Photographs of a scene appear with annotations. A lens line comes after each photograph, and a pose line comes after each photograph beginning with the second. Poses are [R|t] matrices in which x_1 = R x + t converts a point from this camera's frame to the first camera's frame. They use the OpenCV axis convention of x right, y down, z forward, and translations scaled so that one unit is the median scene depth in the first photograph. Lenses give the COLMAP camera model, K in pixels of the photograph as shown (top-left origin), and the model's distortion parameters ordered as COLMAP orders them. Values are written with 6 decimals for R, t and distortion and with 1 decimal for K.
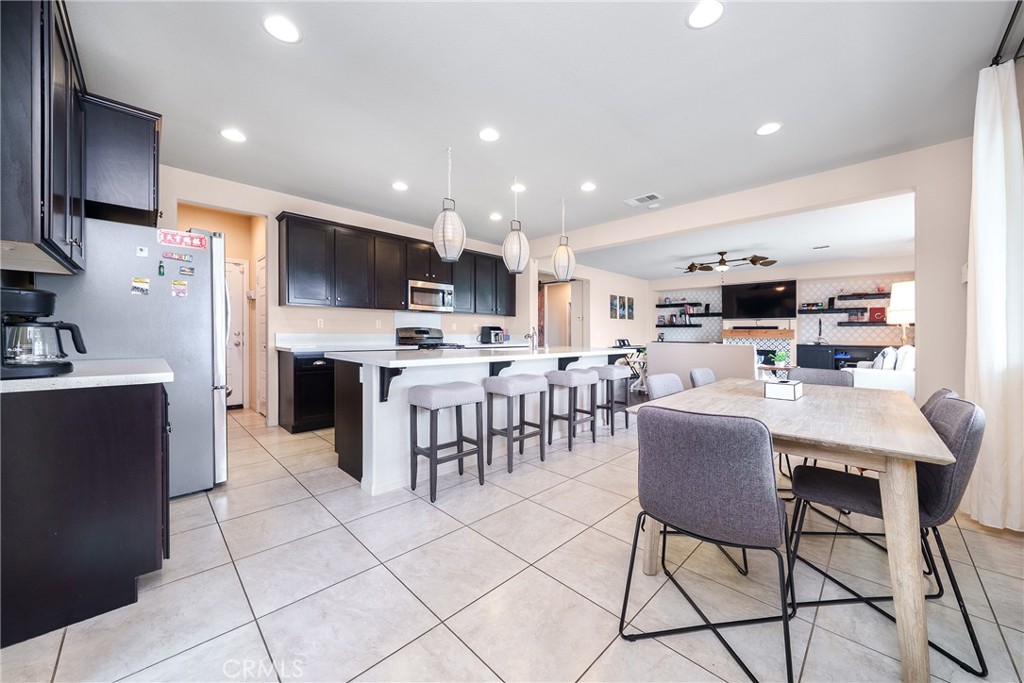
lens RADIAL K [[368.7, 0, 522.8], [0, 368.7, 334.3], [0, 0, 1]] dist [-0.000742, -0.000056]
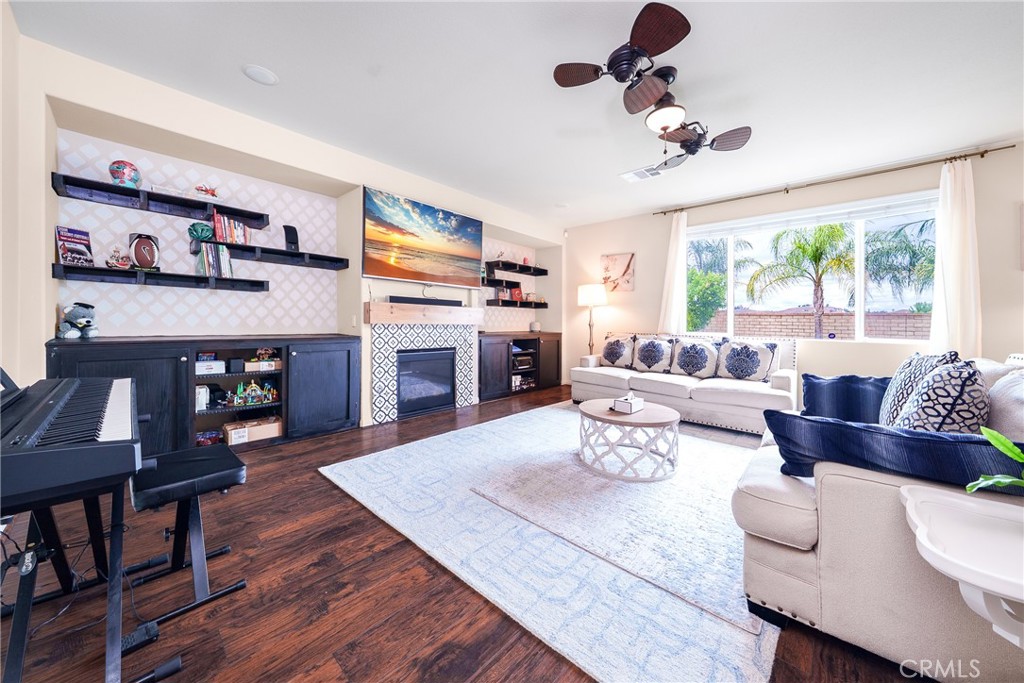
lens RADIAL K [[358.2, 0, 515.1], [0, 358.2, 320.4], [0, 0, 1]] dist [-0.002589, -0.000155]
pose [[-0.034048, -0.005574, 0.999405, 0.165673], [-0.017777, 0.999830, 0.004971, 0.002006], [-0.999262, -0.017597, -0.034141, 0.867074]]
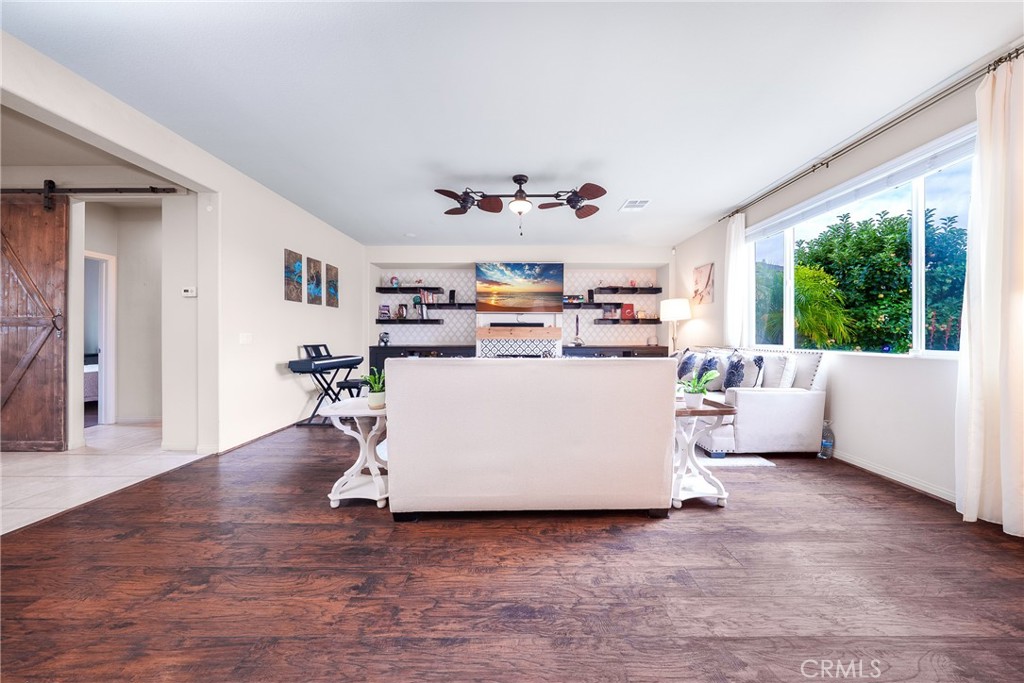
lens RADIAL K [[347.7, 0, 514.1], [0, 347.7, 335.3], [0, 0, 1]] dist [-0.000531, -0.000031]
pose [[0.719452, -0.004640, 0.694526, 0.141462], [0.005478, 0.999984, 0.001007, 0.002202], [-0.694520, 0.003080, 0.719466, 0.488142]]
